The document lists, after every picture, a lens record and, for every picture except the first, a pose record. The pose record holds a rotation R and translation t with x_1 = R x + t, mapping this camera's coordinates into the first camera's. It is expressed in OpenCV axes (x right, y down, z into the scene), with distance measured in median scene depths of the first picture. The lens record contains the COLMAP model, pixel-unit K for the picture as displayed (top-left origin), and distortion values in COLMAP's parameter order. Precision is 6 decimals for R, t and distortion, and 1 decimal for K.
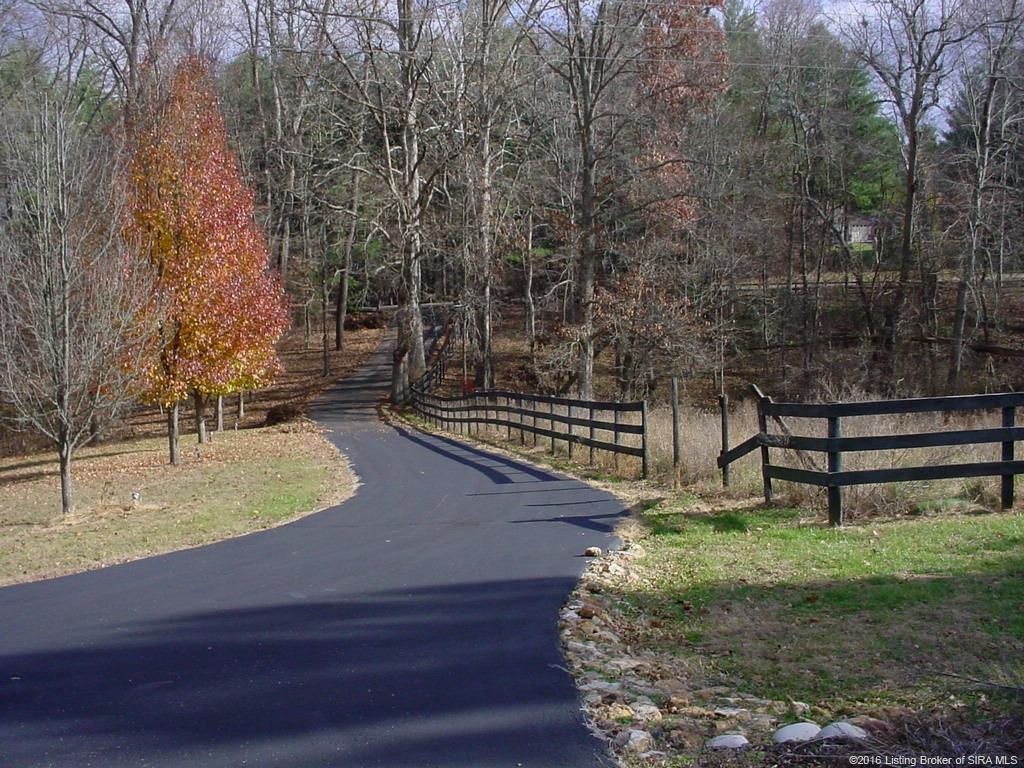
lens RADIAL K [[1218.9, 0, 512.0], [0, 1218.9, 384.0], [0, 0, 1]] dist [-0.288052, 0.444008]
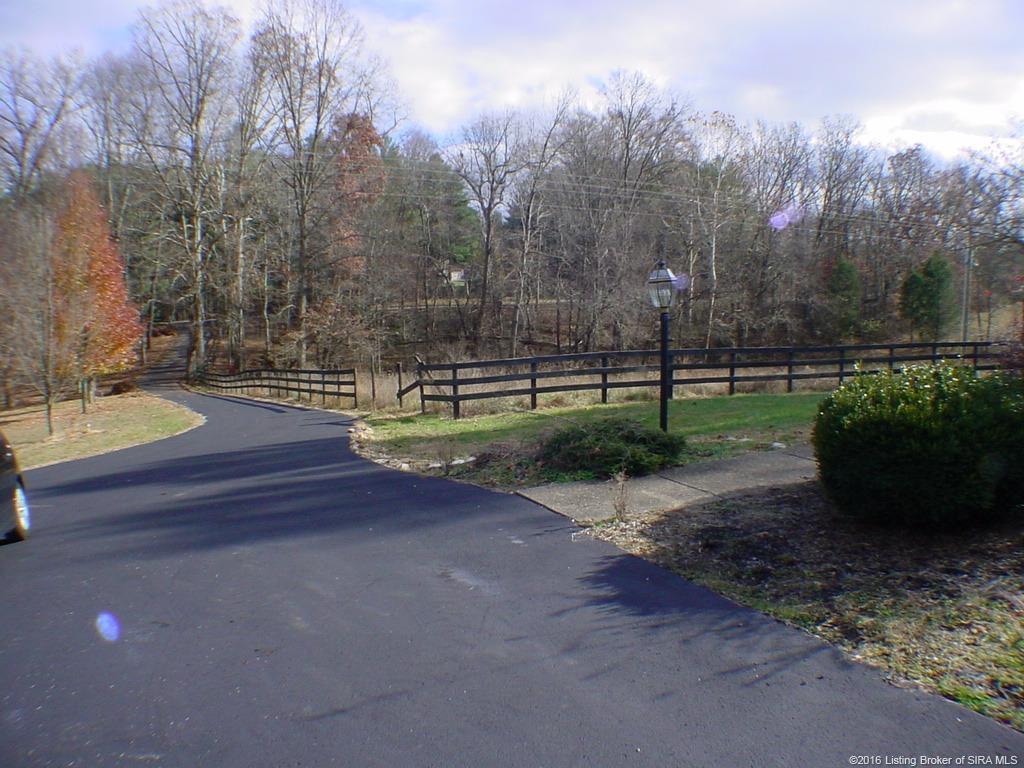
lens RADIAL K [[825.1, 0, 512.0], [0, 825.1, 384.0], [0, 0, 1]] dist [-0.257126, 0.119767]
pose [[0.937687, -0.023863, 0.346661, -0.059154], [0.019062, 0.999669, 0.017253, 0.011679], [-0.346958, -0.009570, 0.937832, -0.169949]]
